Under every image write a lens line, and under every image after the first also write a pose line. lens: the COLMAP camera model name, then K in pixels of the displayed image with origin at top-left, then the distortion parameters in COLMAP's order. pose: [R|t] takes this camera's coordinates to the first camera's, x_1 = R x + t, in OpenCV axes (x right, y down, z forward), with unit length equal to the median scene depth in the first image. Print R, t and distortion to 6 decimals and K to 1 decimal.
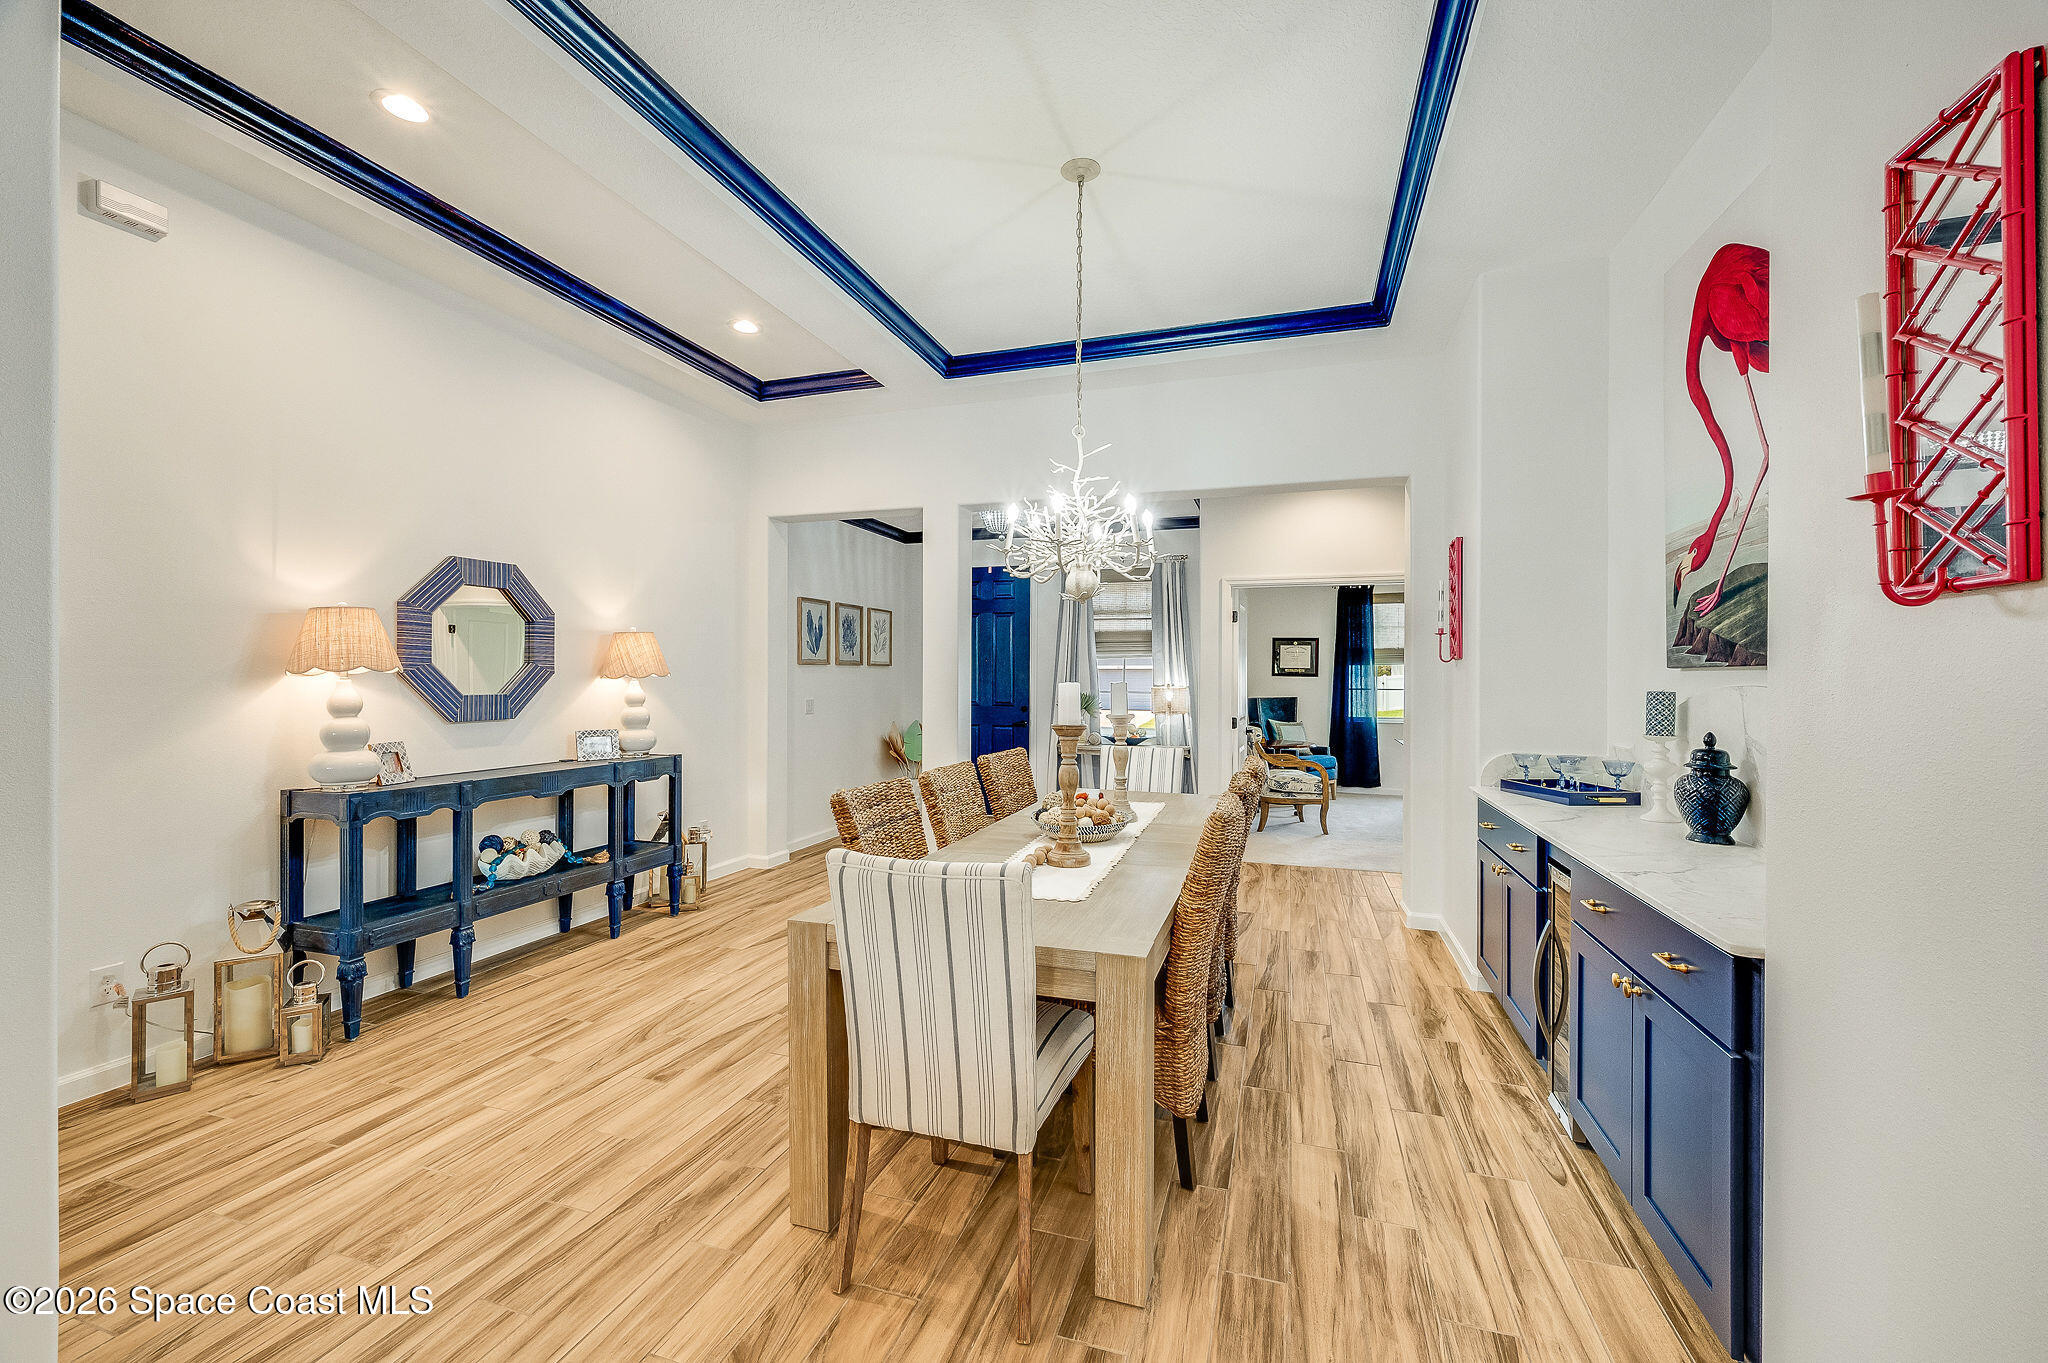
lens RADIAL K [[817.6, 0, 1034.1], [0, 817.6, 677.2], [0, 0, 1]] dist [-0.000373, -0.000230]
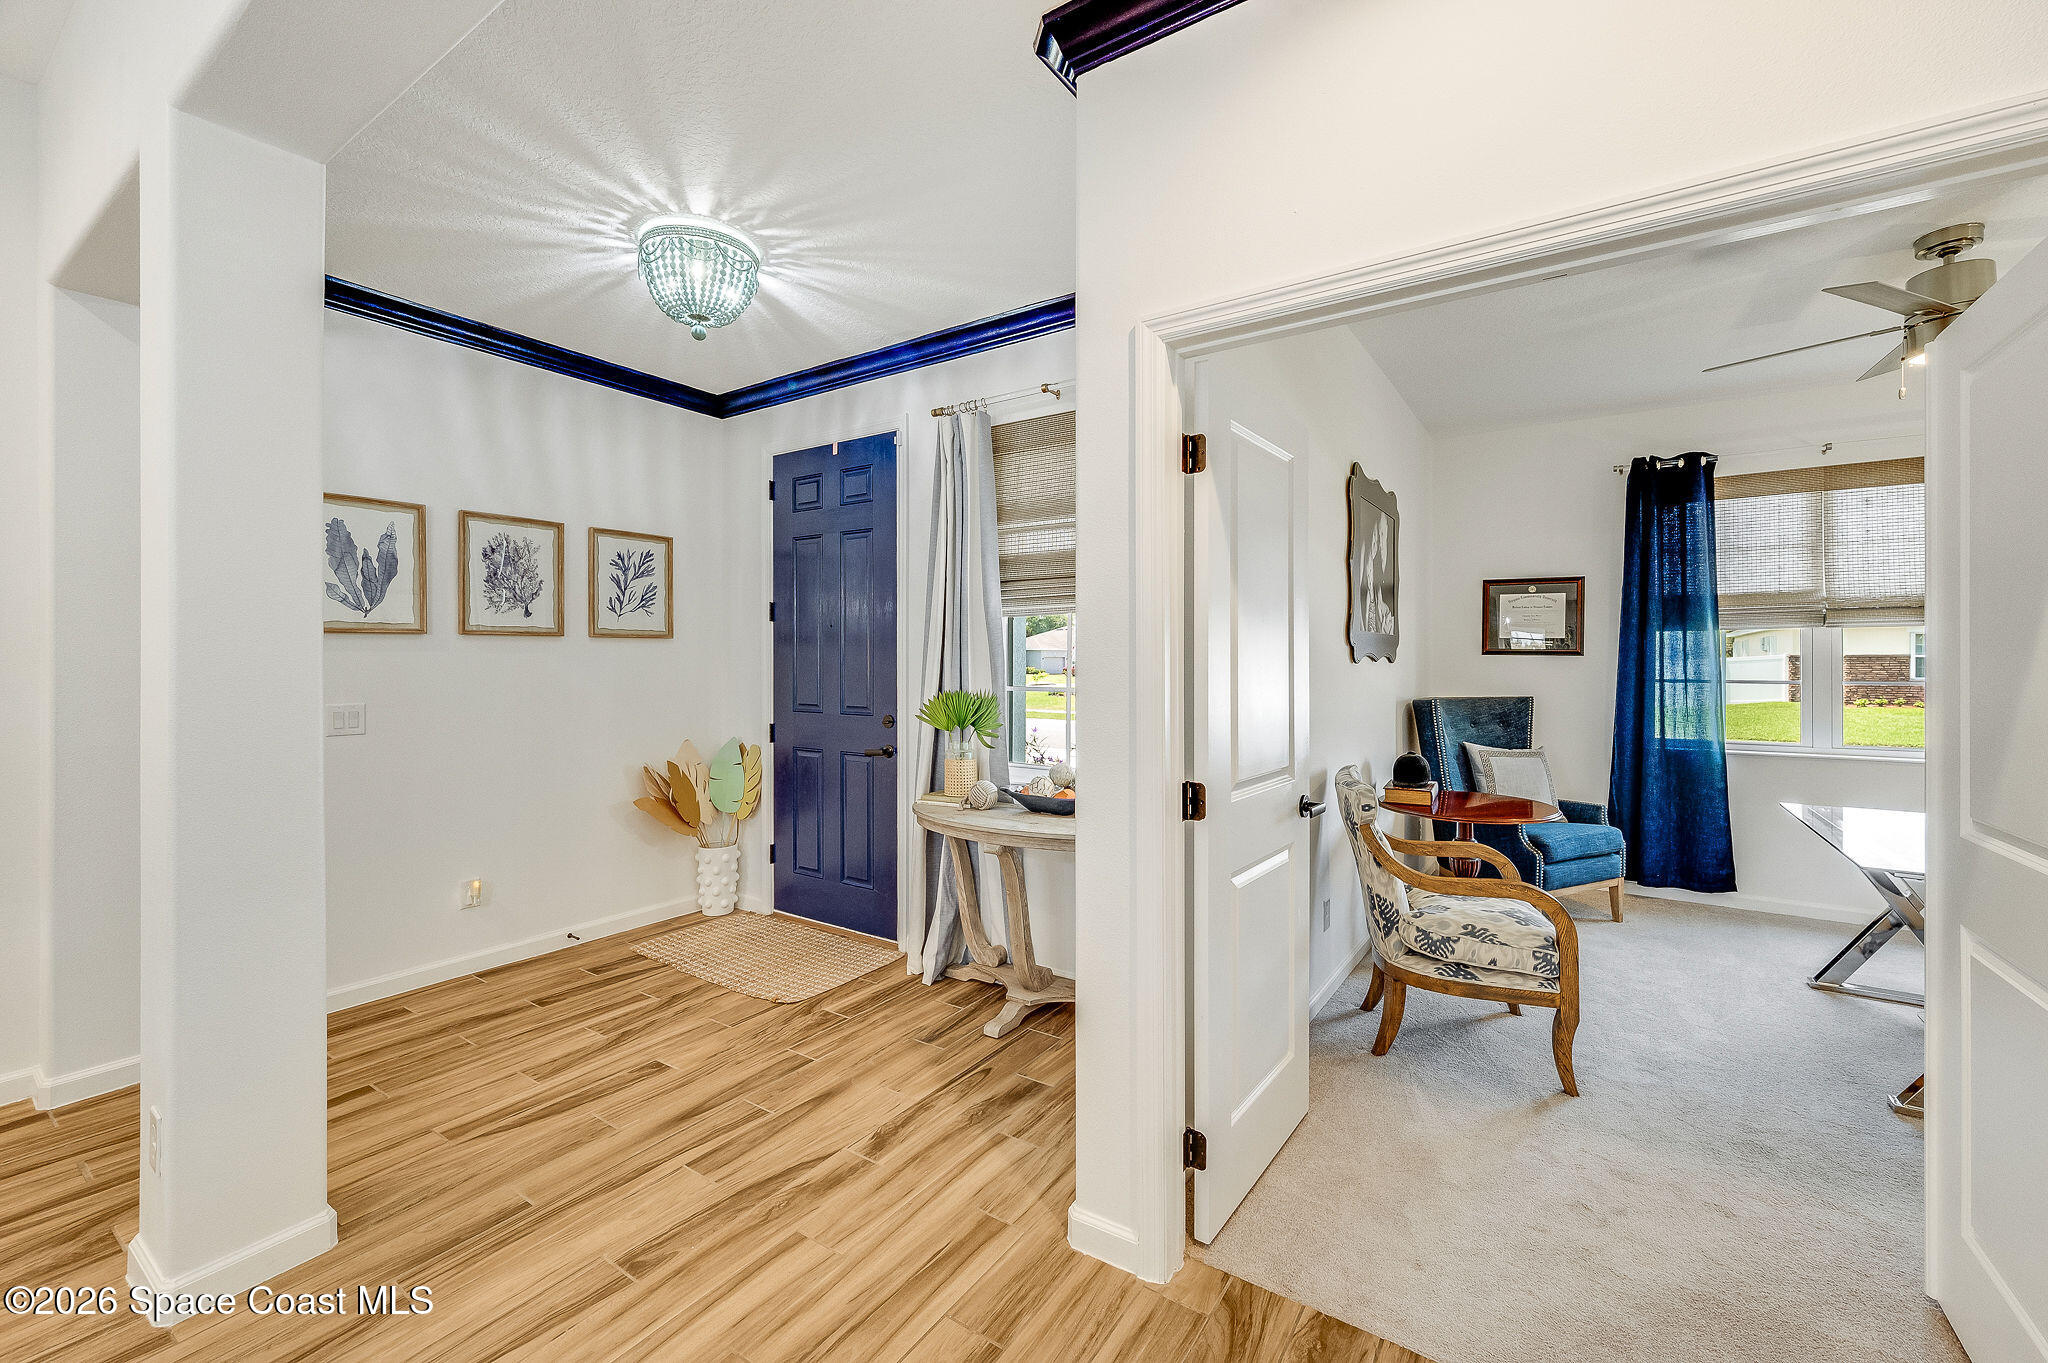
lens RADIAL K [[817.6, 0, 1045.3], [0, 817.6, 669.5], [0, 0, 1]] dist [-0.000373, -0.000230]
pose [[0.960581, -0.000906, -0.277997, 0.466725], [0.003590, 0.999952, 0.009146, 0.005872], [0.277976, -0.009783, 0.960538, 1.177191]]
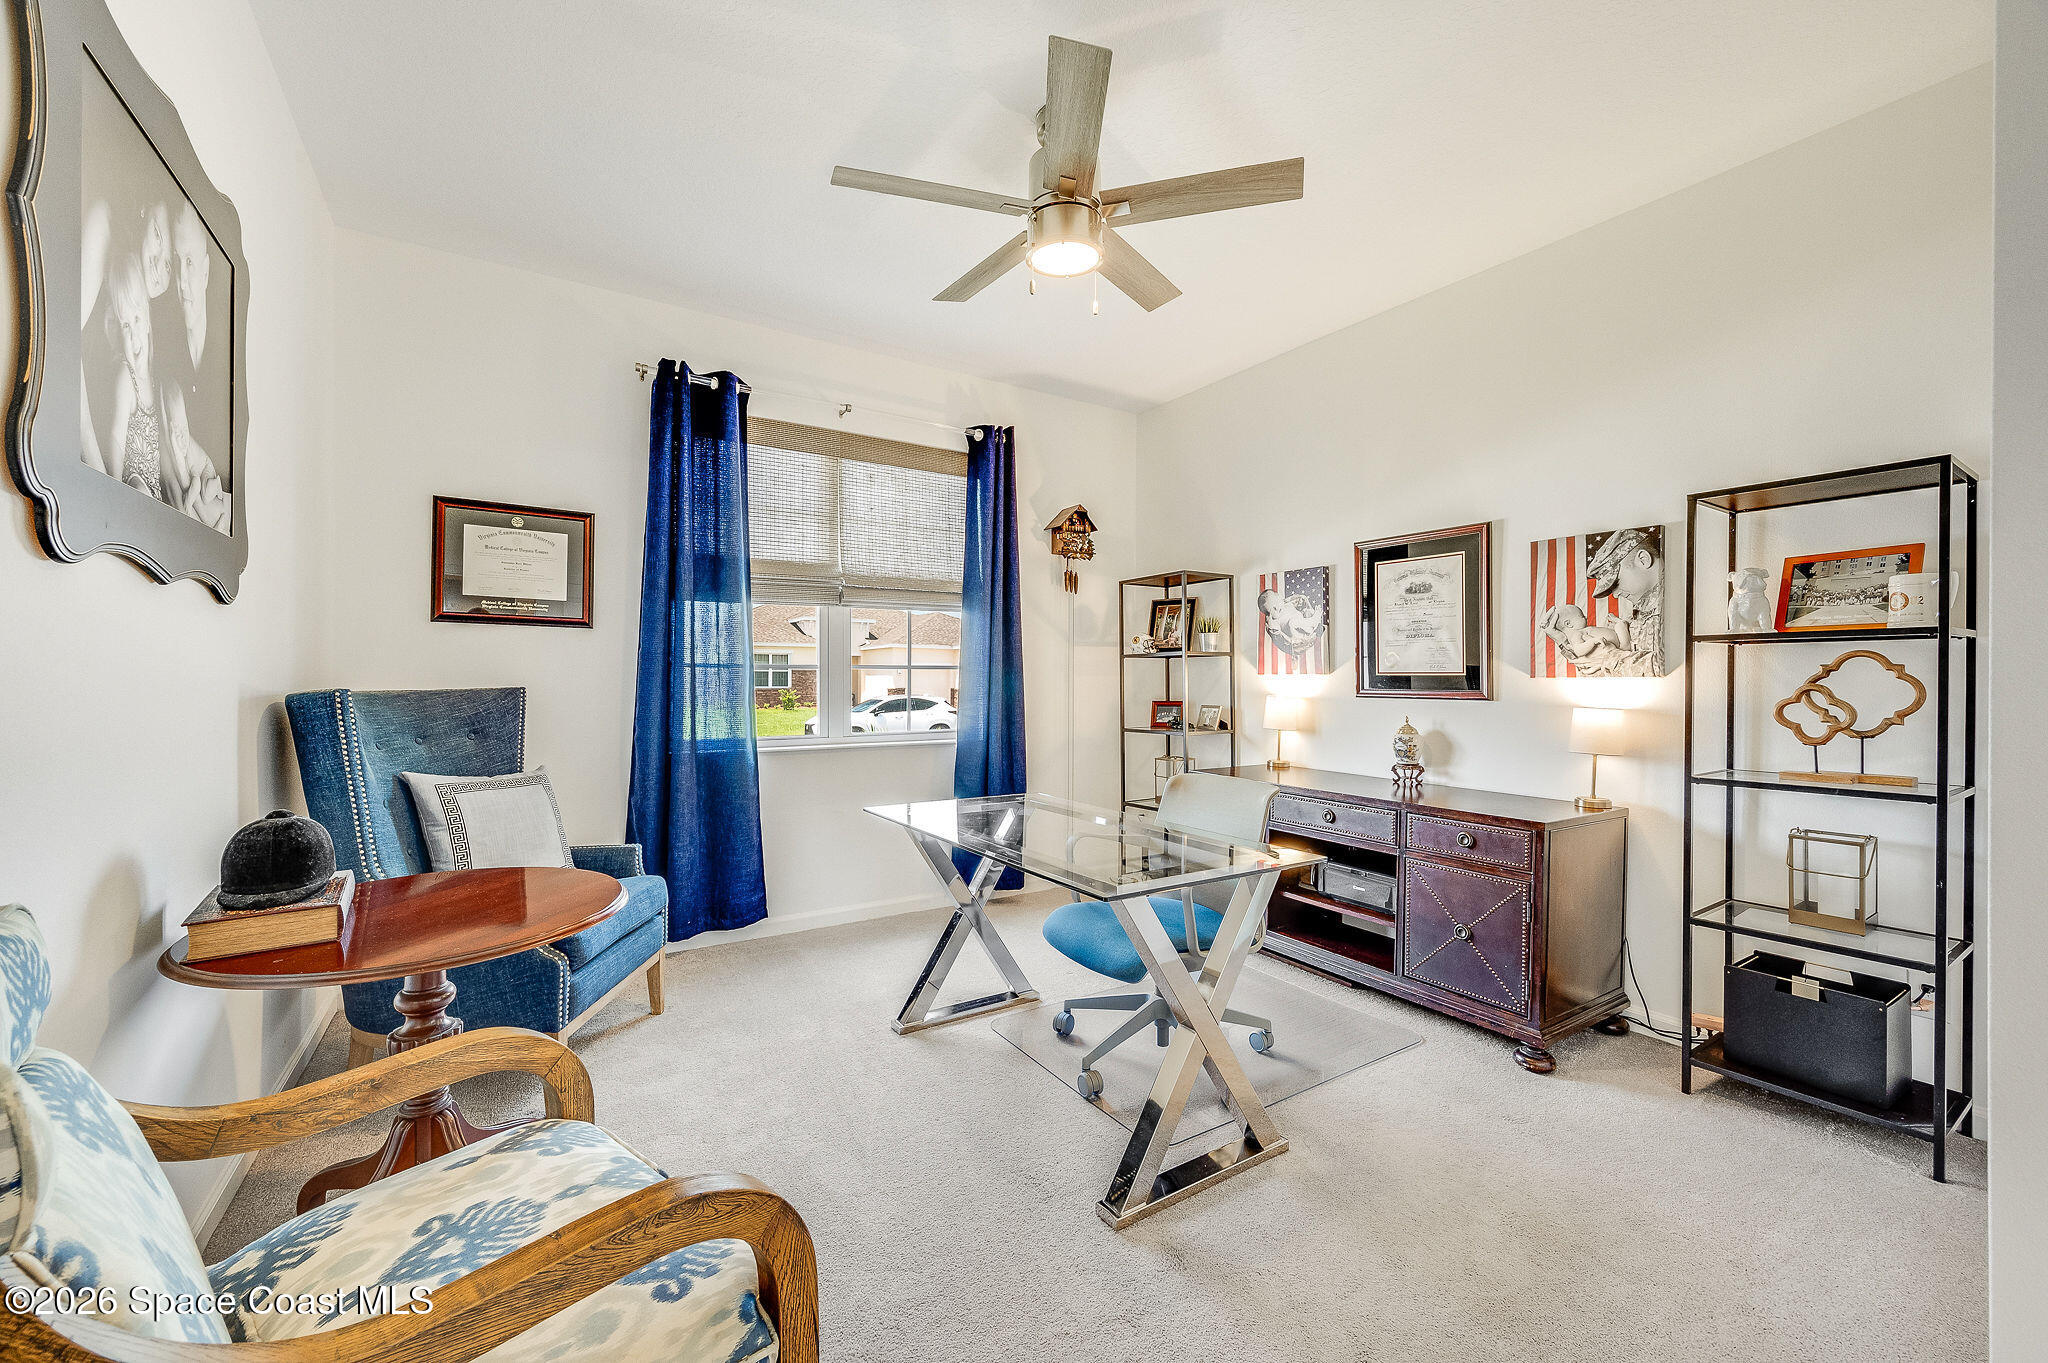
lens RADIAL K [[817.6, 0, 1036.9], [0, 817.6, 672.3], [0, 0, 1]] dist [-0.000373, -0.000230]
pose [[0.636417, 0.001627, 0.771344, 0.548463], [0.001759, 0.999992, -0.003560, 0.051997], [-0.771343, 0.003623, 0.636409, 1.734771]]
